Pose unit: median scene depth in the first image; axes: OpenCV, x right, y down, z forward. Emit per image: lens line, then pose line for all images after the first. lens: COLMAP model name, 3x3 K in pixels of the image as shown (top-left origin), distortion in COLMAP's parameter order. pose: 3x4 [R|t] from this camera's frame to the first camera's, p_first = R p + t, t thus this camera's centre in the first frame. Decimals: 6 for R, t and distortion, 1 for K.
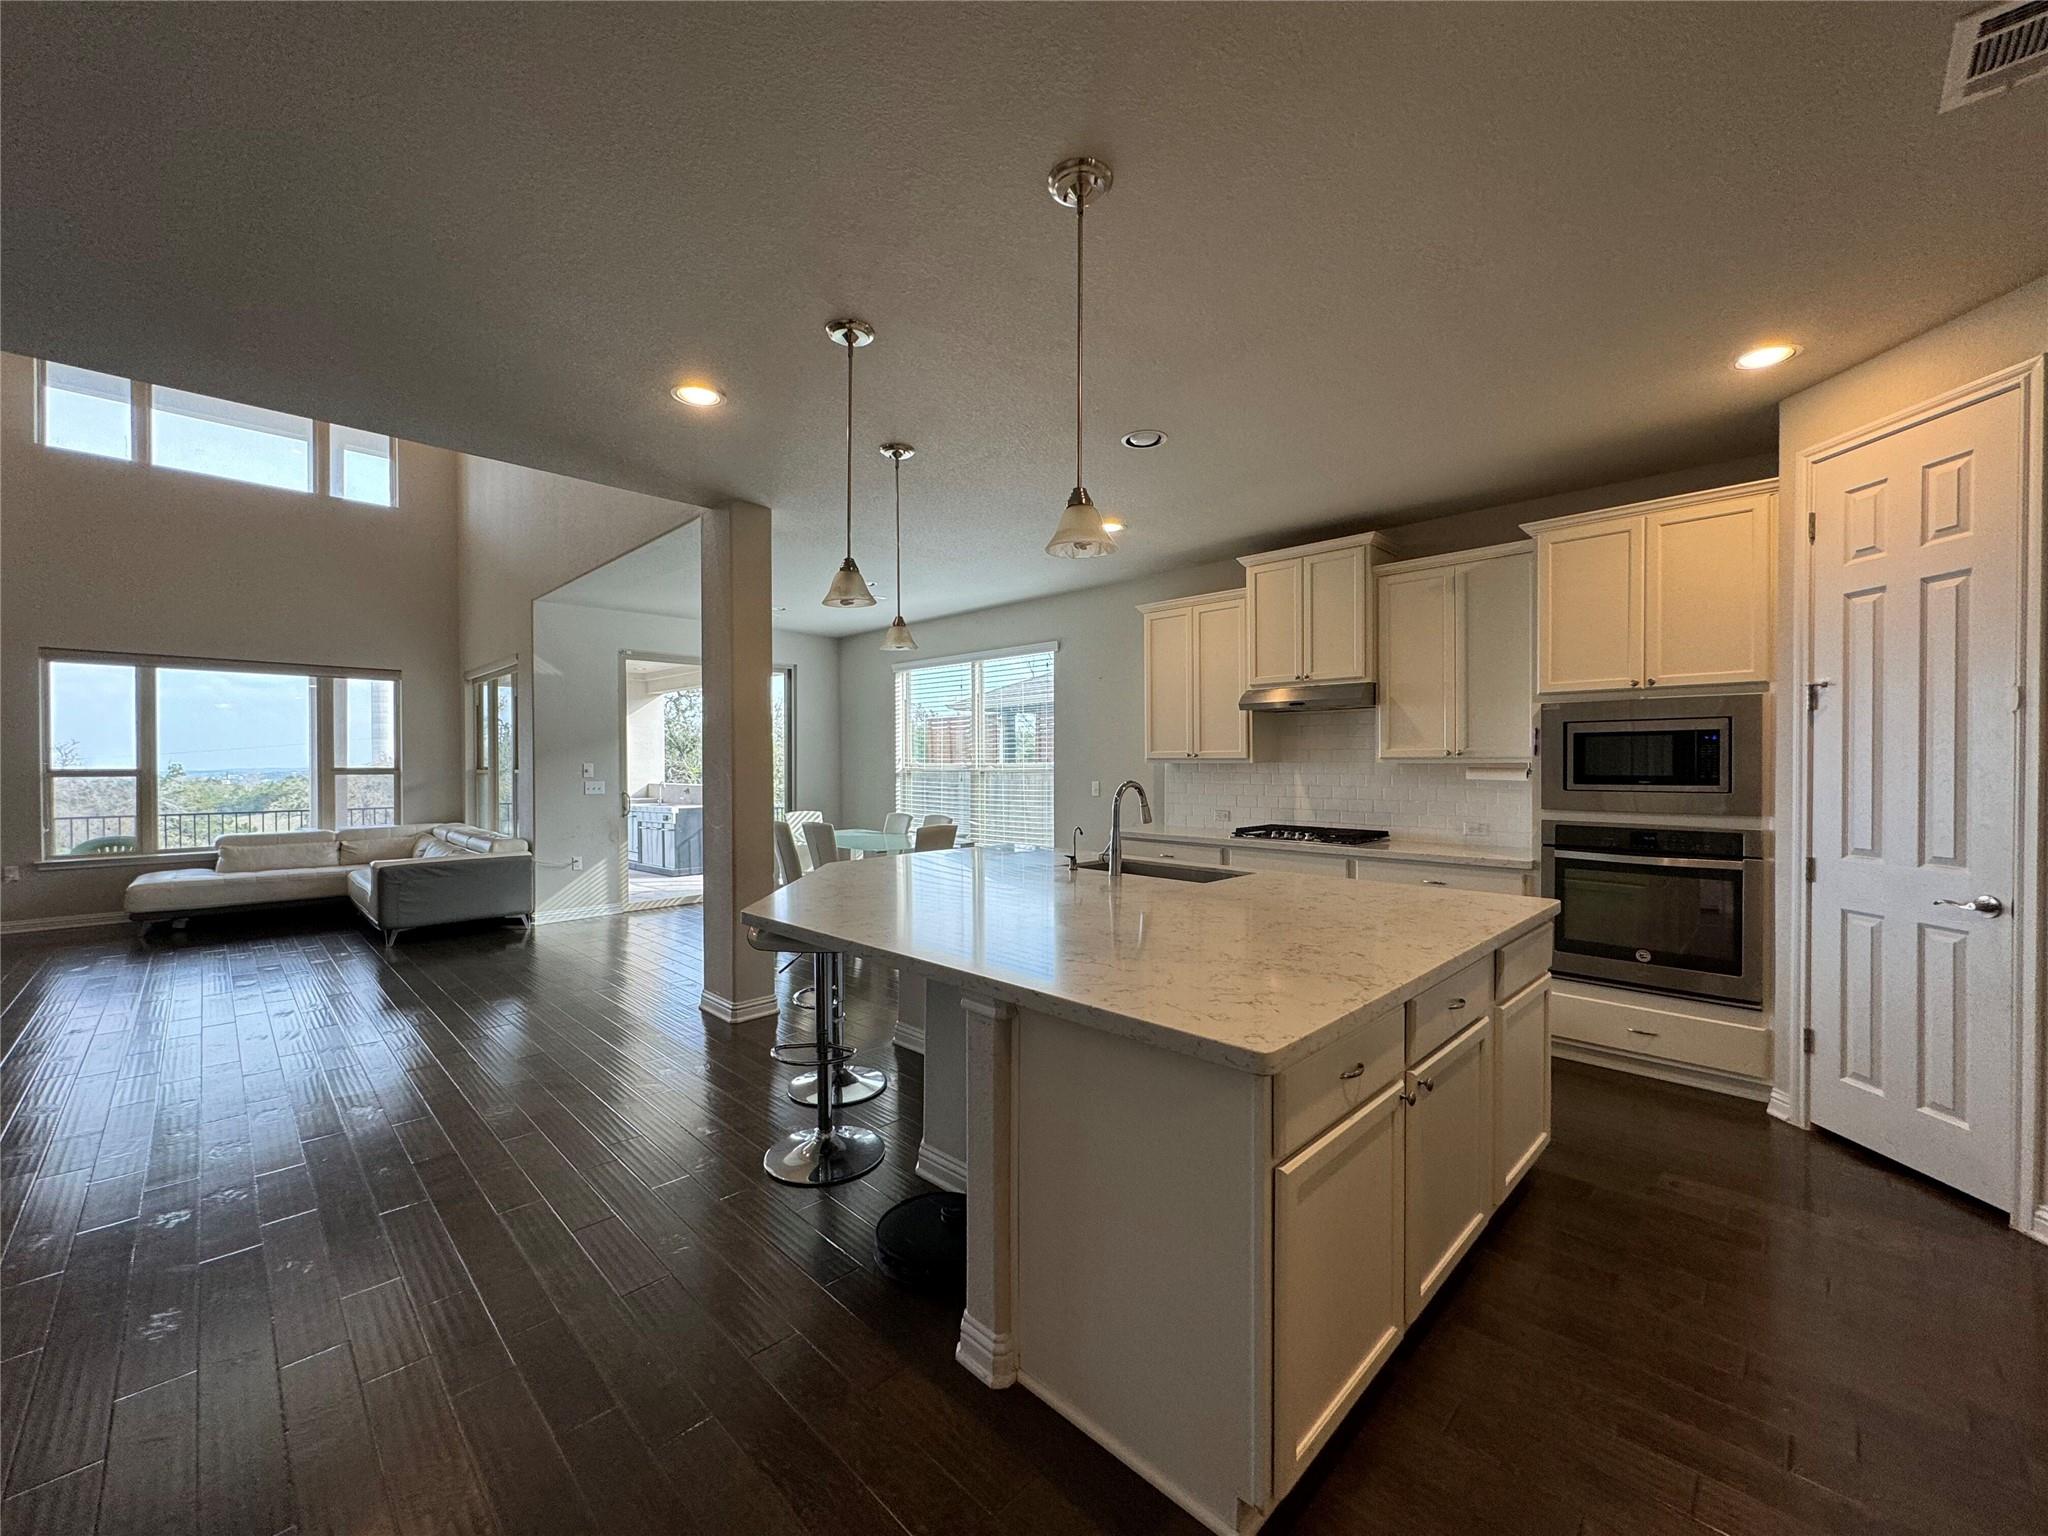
lens RADIAL K [[818.7, 0, 1026.5], [0, 818.7, 770.8], [0, 0, 1]] dist [0.002129, 0.000507]
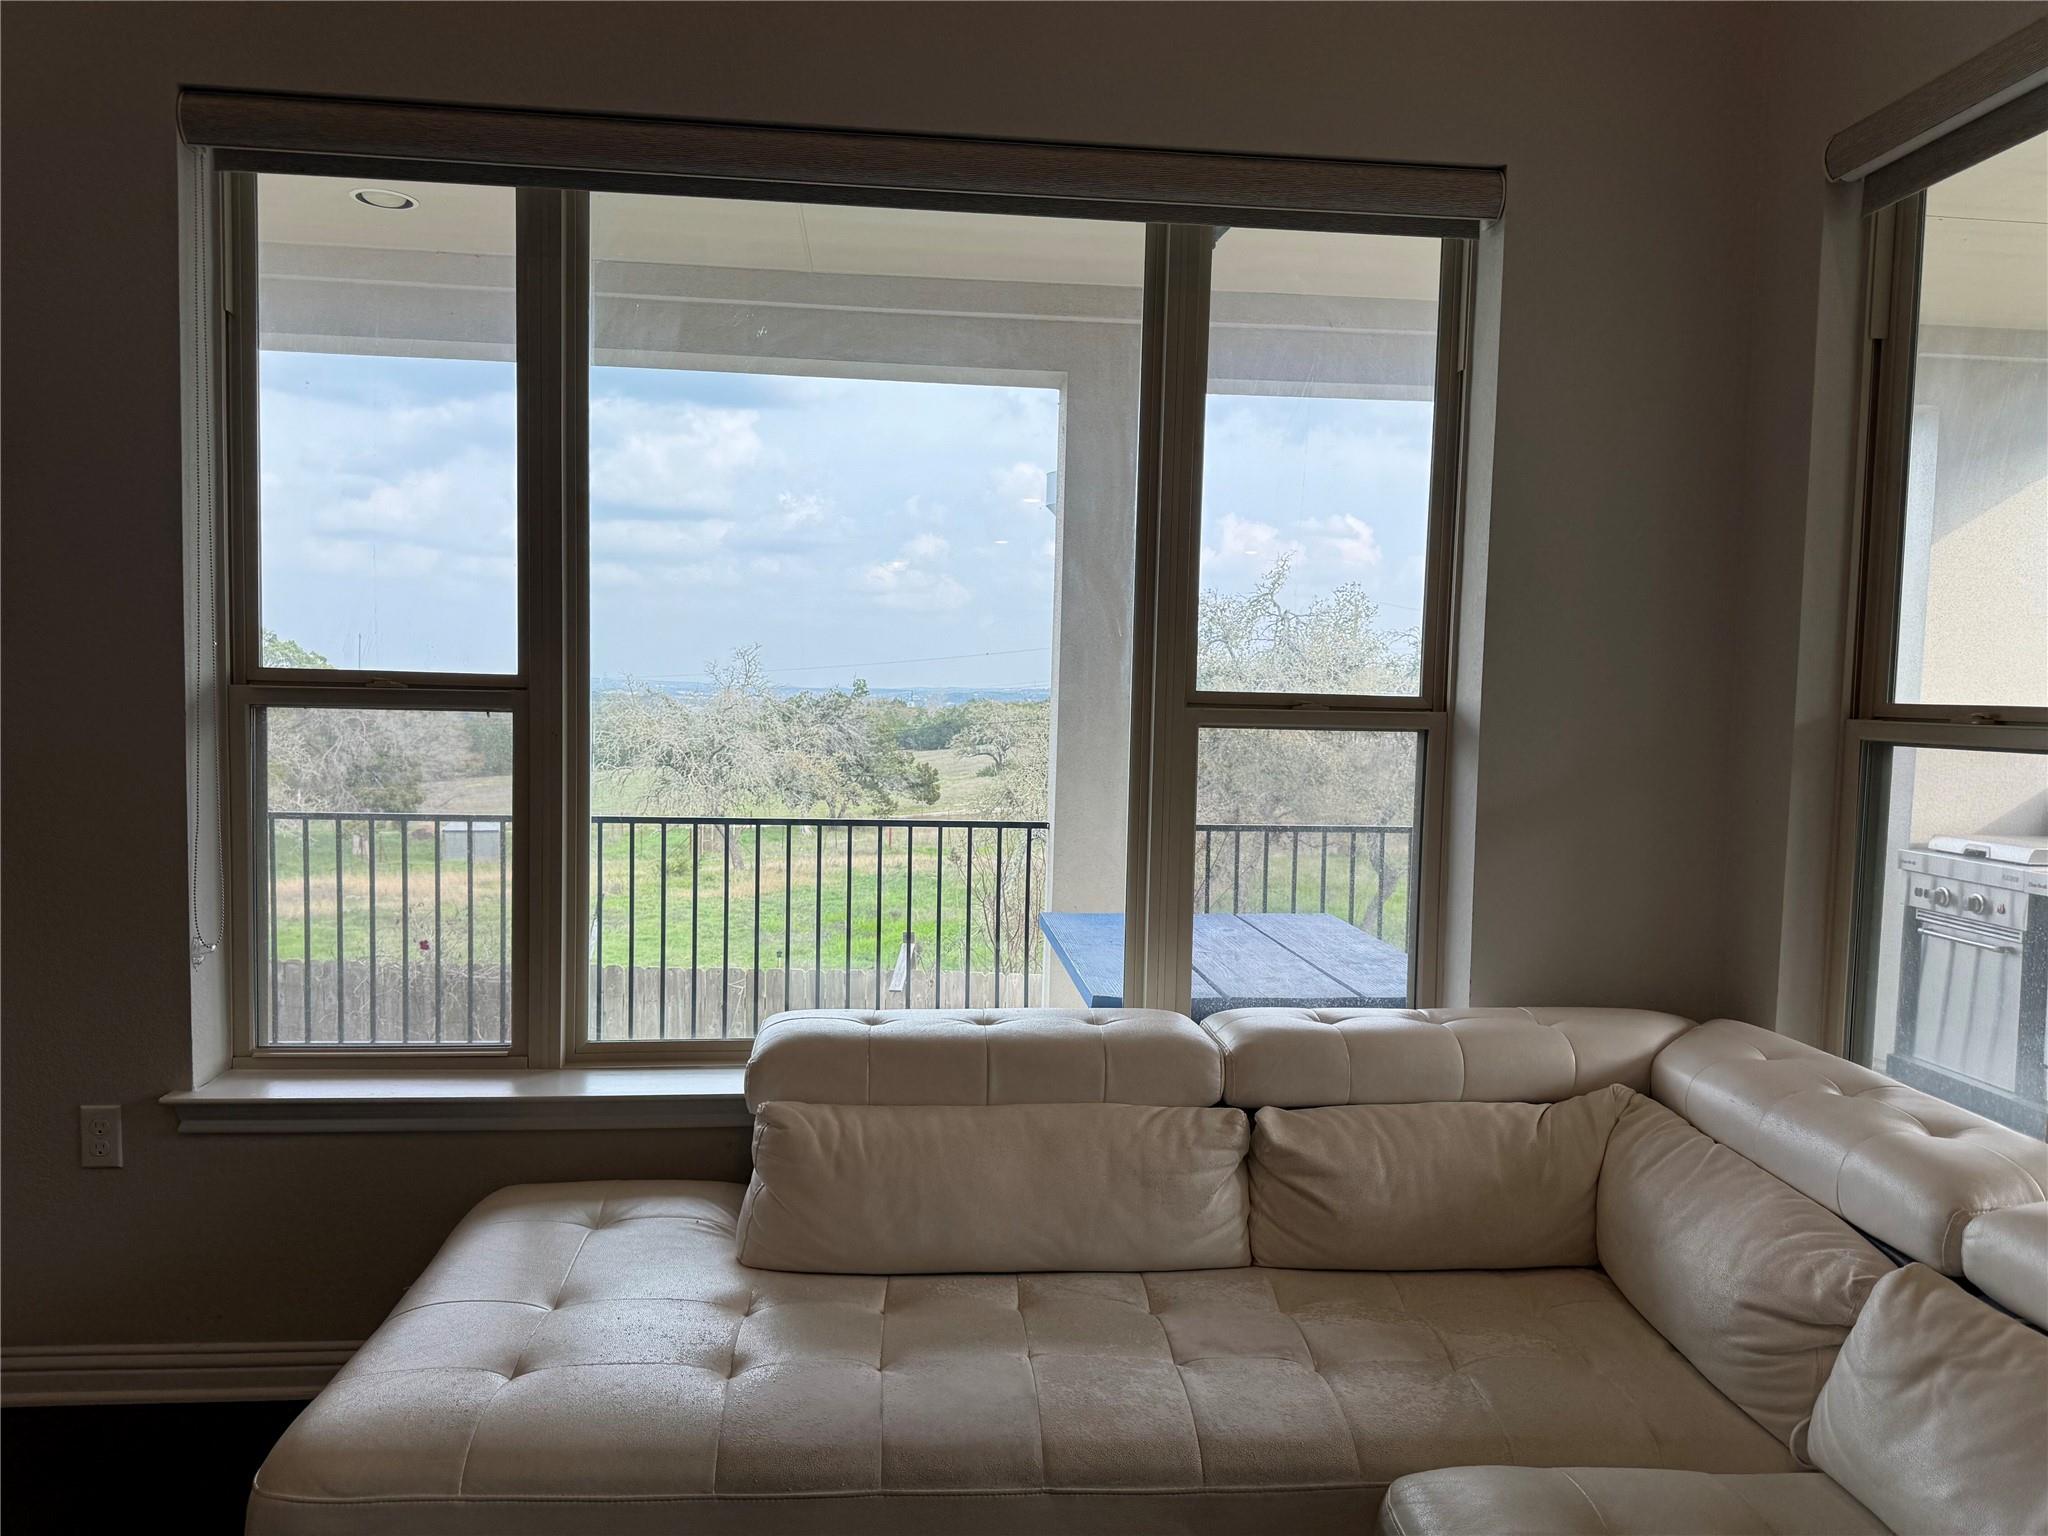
lens RADIAL K [[1436.8, 0, 1016.2], [0, 1436.8, 772.7], [0, 0, 1]] dist [0.086499, -0.098294]
pose [[0.763623, 0.060242, -0.642846, -0.736754], [-0.031716, 0.997936, 0.055843, -0.002271], [0.644883, -0.022254, 0.763957, 0.793599]]
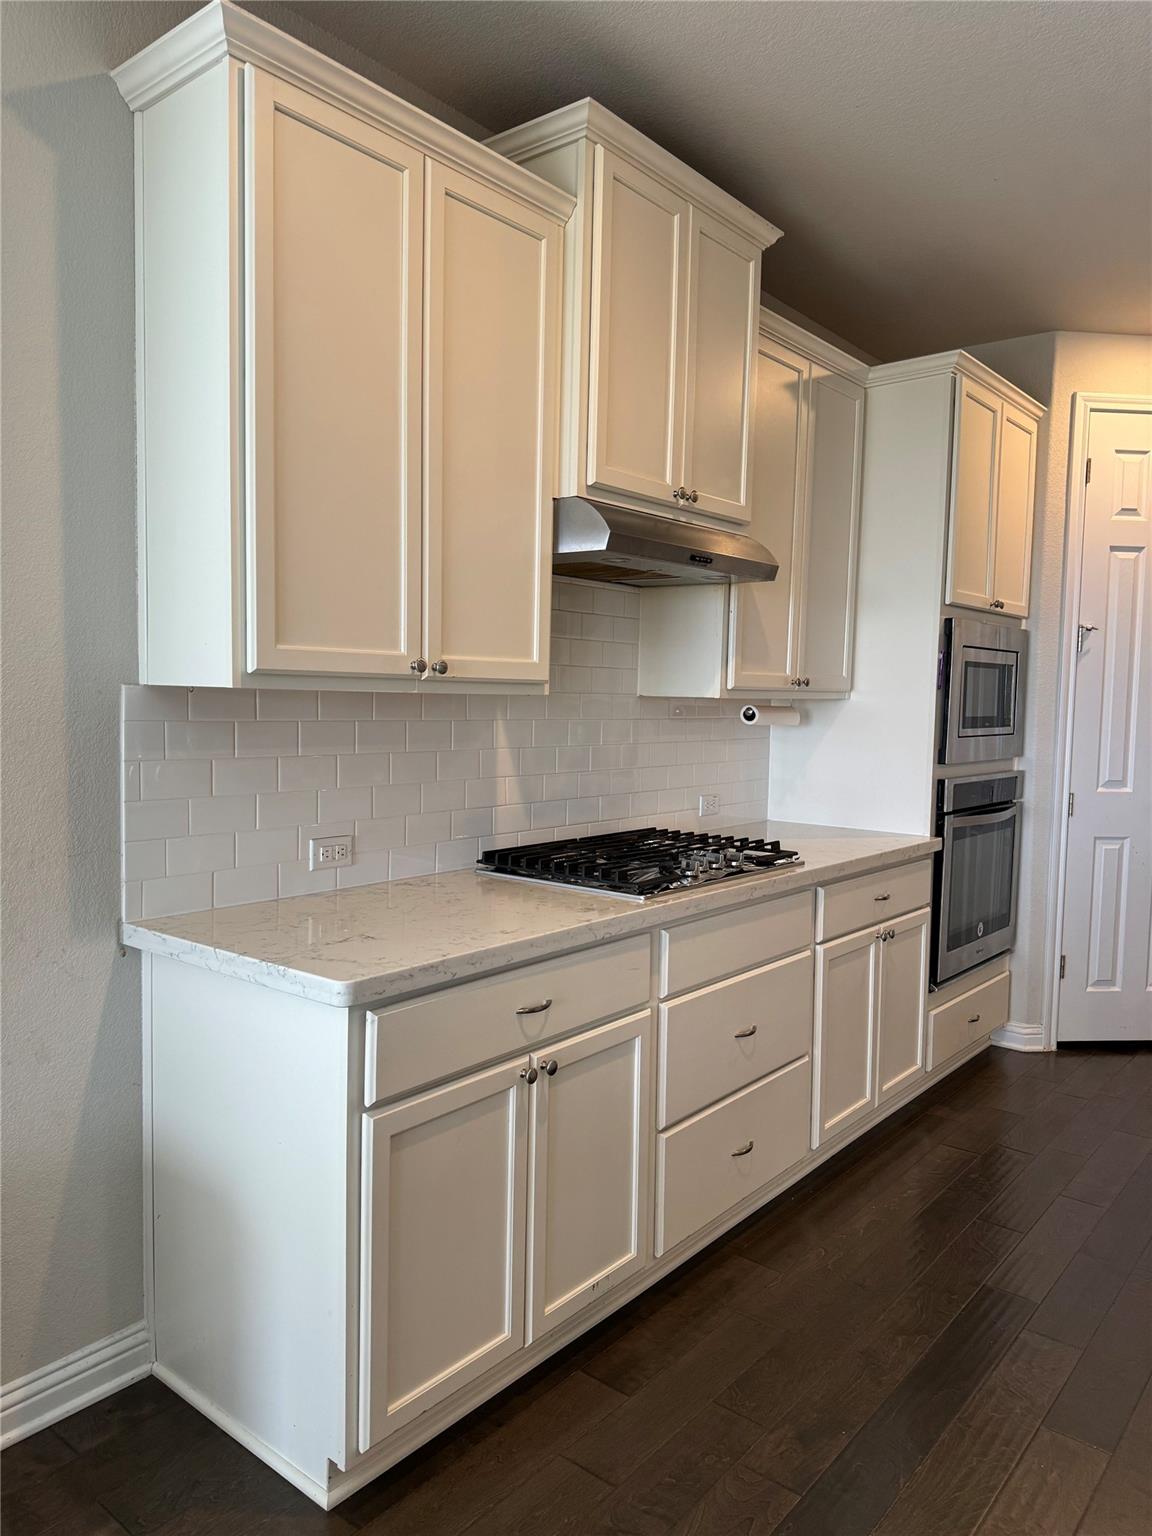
lens RADIAL K [[1077.6, 0, 570.4], [0, 1077.6, 769.2], [0, 0, 1]] dist [0.086499, -0.098294]
pose [[-0.090477, -0.069066, 0.993501, -0.155873], [-0.007009, 0.997612, 0.068714, -0.006867], [-0.995874, -0.000747, -0.090745, 0.740150]]
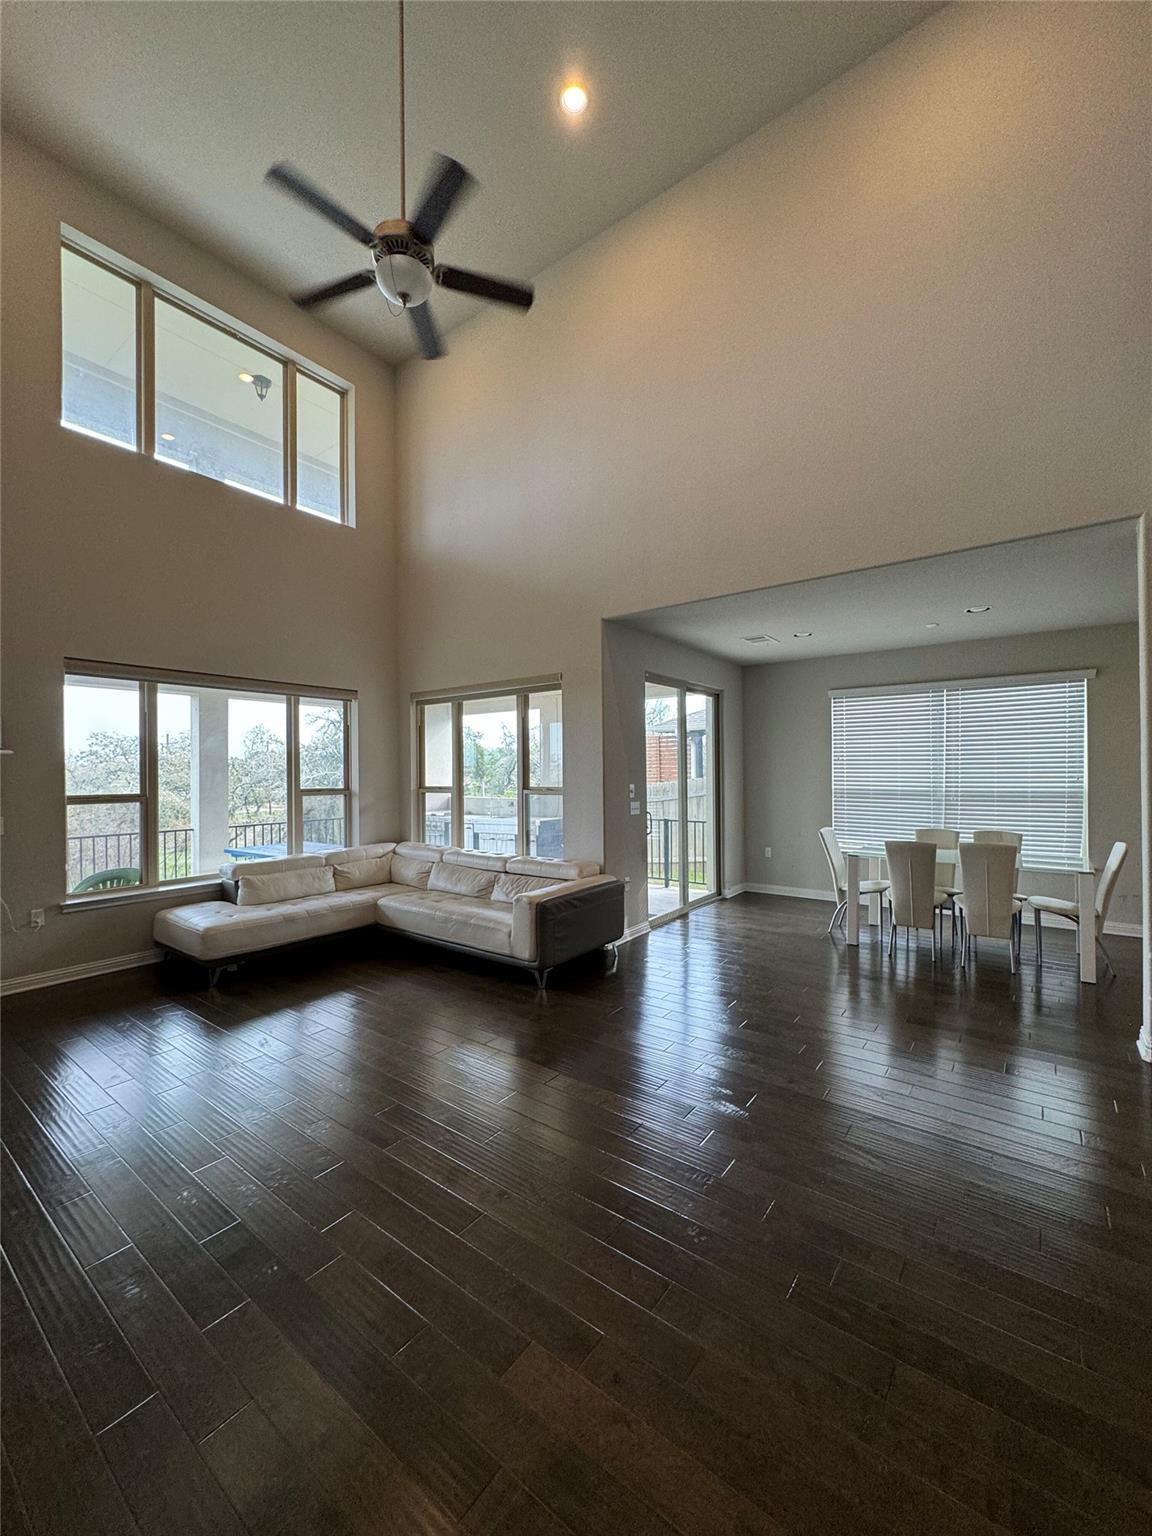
lens RADIAL K [[614.0, 0, 578.8], [0, 614.0, 775.2], [0, 0, 1]] dist [0.002129, 0.000507]
pose [[0.991154, -0.005790, 0.132590, -0.698530], [0.006499, 0.999967, -0.004919, -0.016529], [-0.132557, 0.005738, 0.991159, 0.264181]]
